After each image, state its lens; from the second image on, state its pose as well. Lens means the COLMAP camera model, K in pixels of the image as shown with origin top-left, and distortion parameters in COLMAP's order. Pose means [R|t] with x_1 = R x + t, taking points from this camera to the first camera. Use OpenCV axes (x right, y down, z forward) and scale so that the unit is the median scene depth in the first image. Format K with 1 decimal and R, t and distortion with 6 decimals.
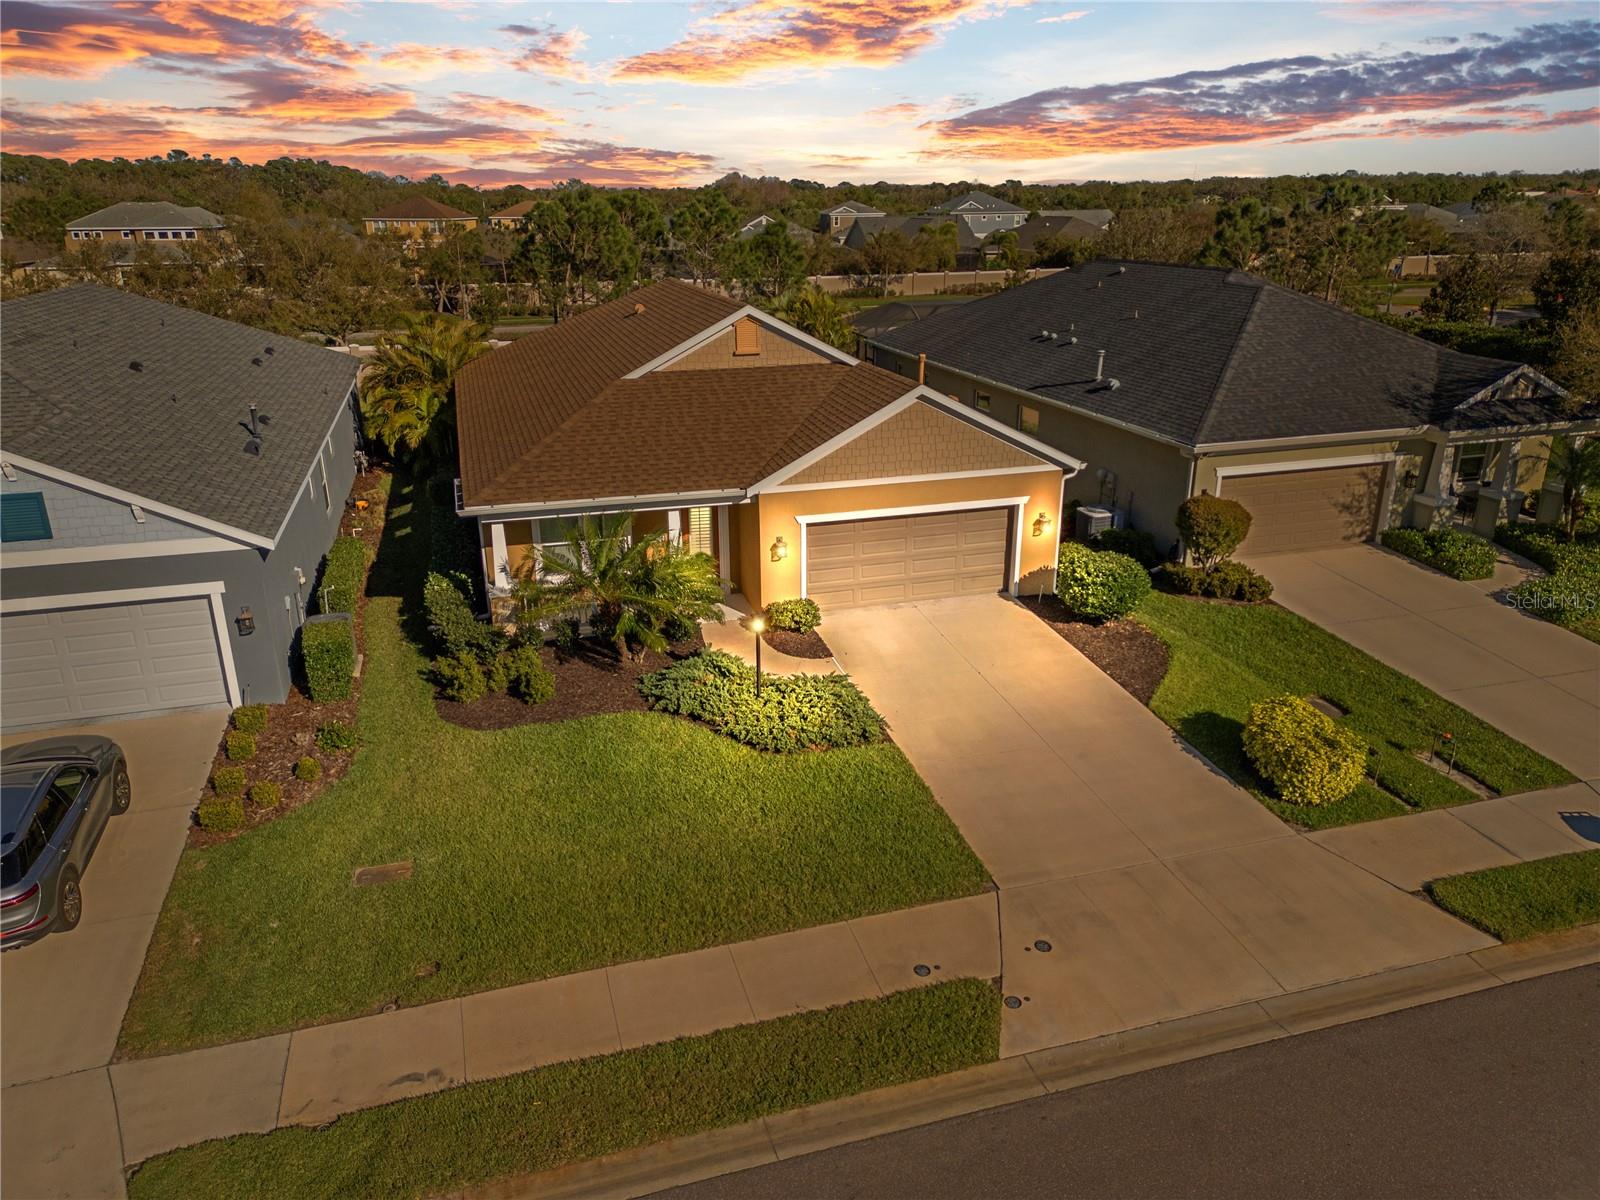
lens RADIAL K [[1124.9, 0, 800.0], [0, 1124.9, 600.0], [0, 0, 1]] dist [0.035645, -0.002693]
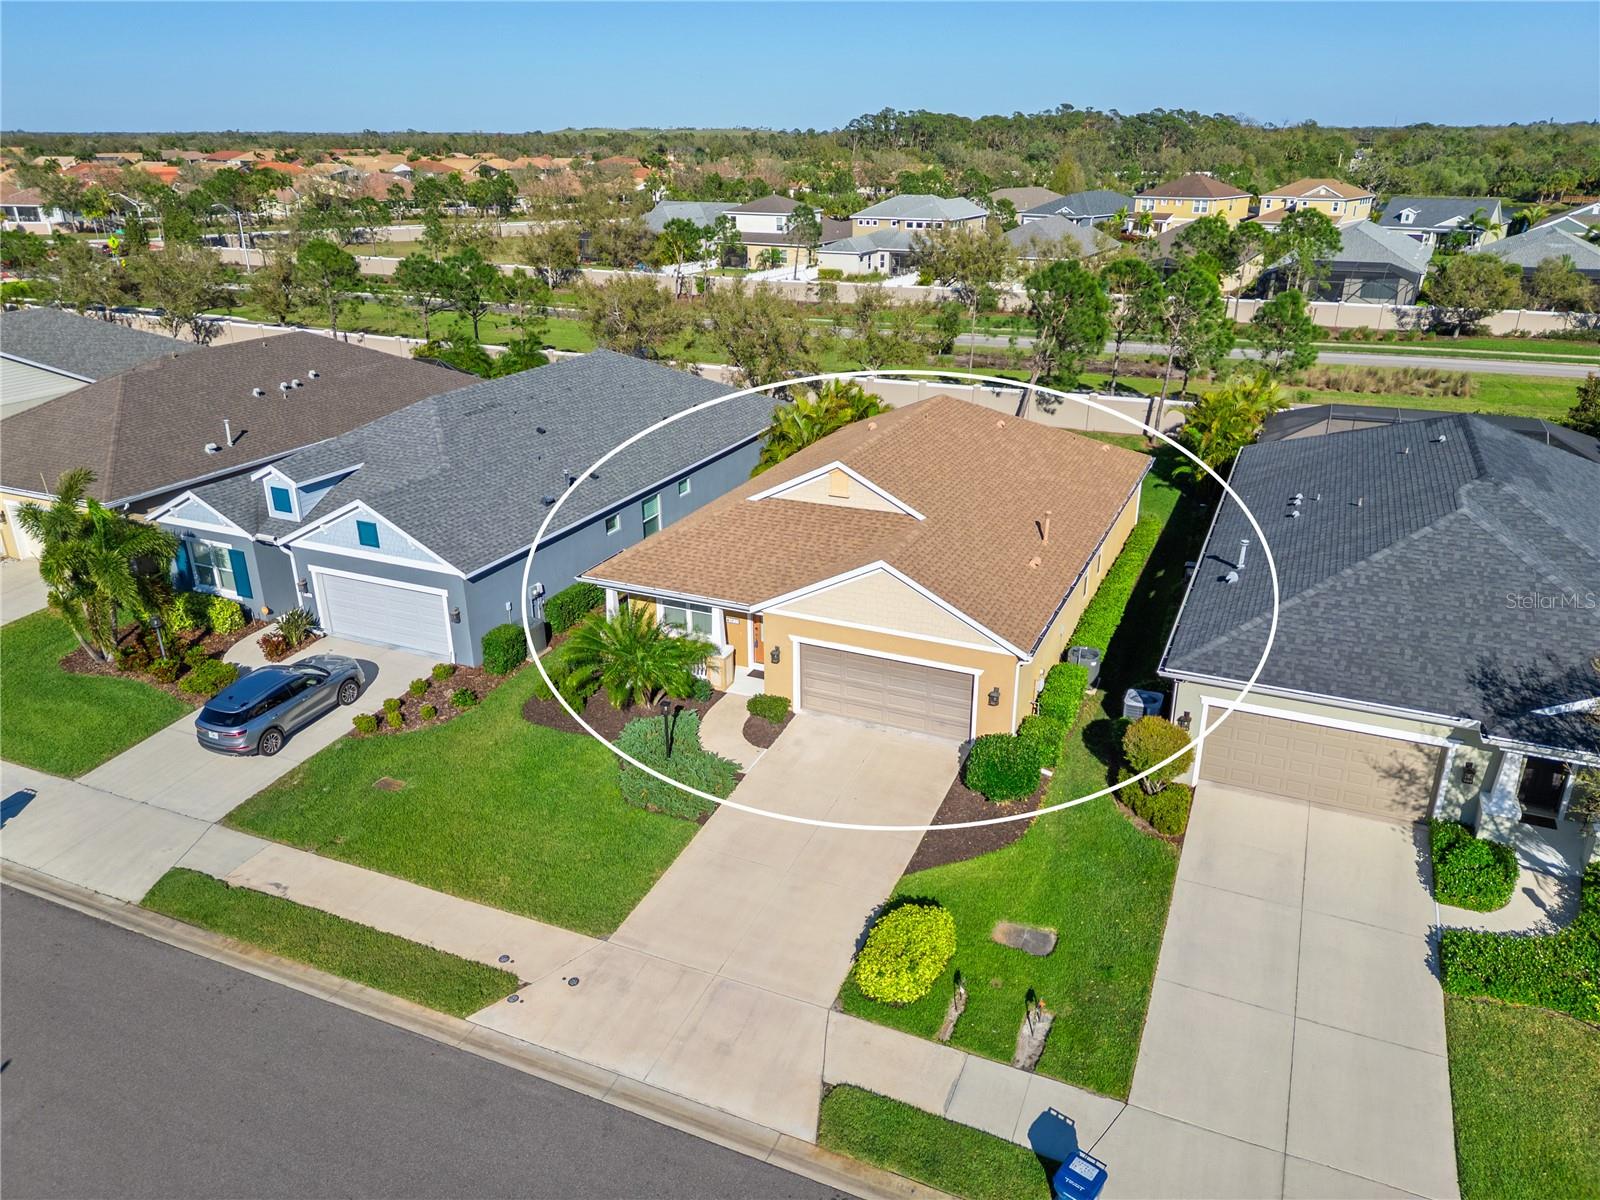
lens RADIAL K [[1124.9, 0, 800.0], [0, 1124.9, 600.0], [0, 0, 1]] dist [0.035645, -0.002693]
pose [[0.758488, 0.250216, -0.601737, 0.909240], [-0.220268, 0.967444, 0.124638, -0.326630], [0.613334, 0.038007, 0.788909, -0.017025]]
